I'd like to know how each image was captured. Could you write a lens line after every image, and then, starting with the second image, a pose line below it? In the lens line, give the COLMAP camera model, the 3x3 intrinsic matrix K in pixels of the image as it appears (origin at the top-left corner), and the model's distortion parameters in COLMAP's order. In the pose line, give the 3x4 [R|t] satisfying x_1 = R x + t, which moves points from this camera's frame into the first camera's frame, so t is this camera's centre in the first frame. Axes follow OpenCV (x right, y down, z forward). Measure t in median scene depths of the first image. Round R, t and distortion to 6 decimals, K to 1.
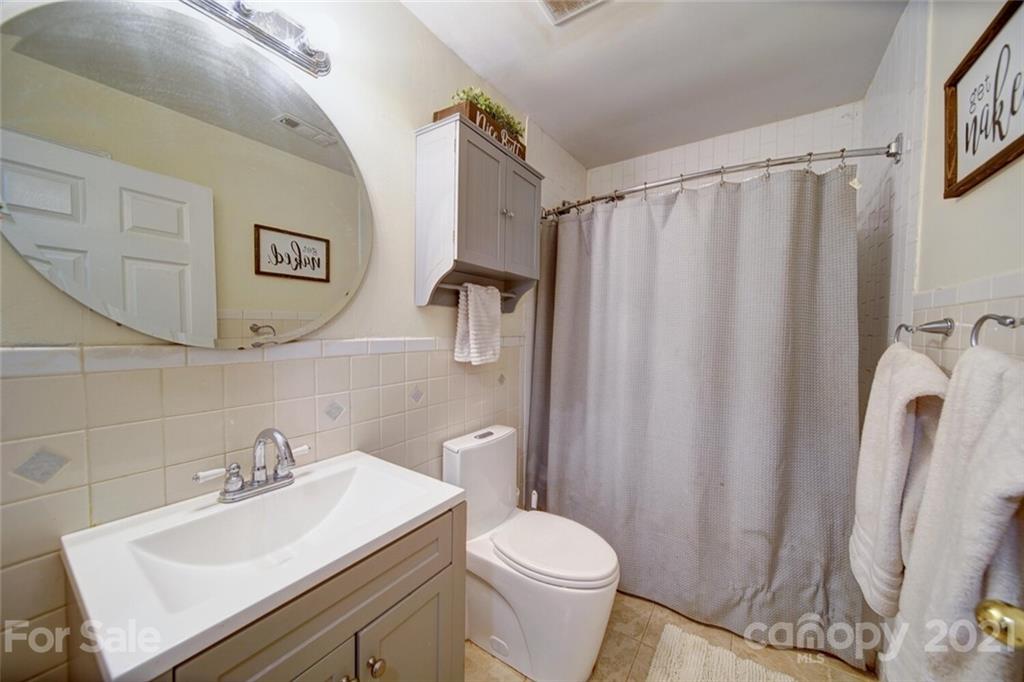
lens RADIAL K [[361.7, 0, 513.2], [0, 361.7, 343.5], [0, 0, 1]] dist [0.001088, -0.001440]
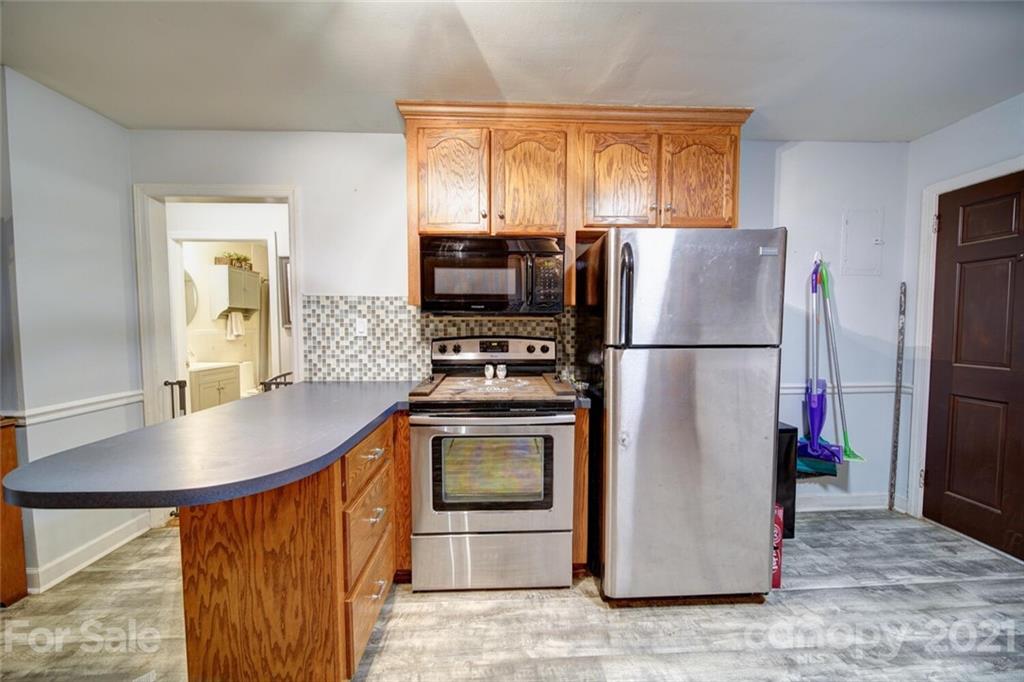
lens RADIAL K [[361.7, 0, 513.2], [0, 361.7, 343.5], [0, 0, 1]] dist [0.001088, -0.001440]
pose [[0.802527, -0.047029, 0.594760, -0.042026], [0.037196, 0.998893, 0.028796, 0.103003], [-0.595456, -0.000987, 0.803388, -2.858013]]
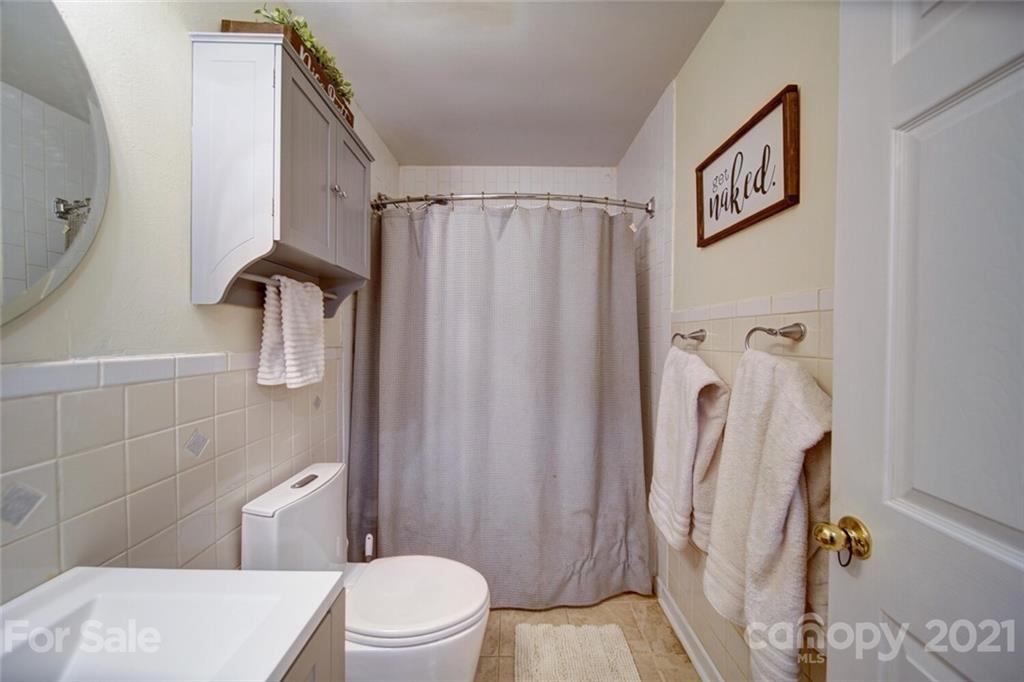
lens RADIAL K [[361.7, 0, 513.2], [0, 361.7, 343.5], [0, 0, 1]] dist [0.001088, -0.001440]
pose [[0.823324, -0.015873, 0.567350, -0.155132], [0.027535, 0.999549, -0.011993, -0.010019], [-0.566903, 0.025496, 0.823390, 0.144507]]
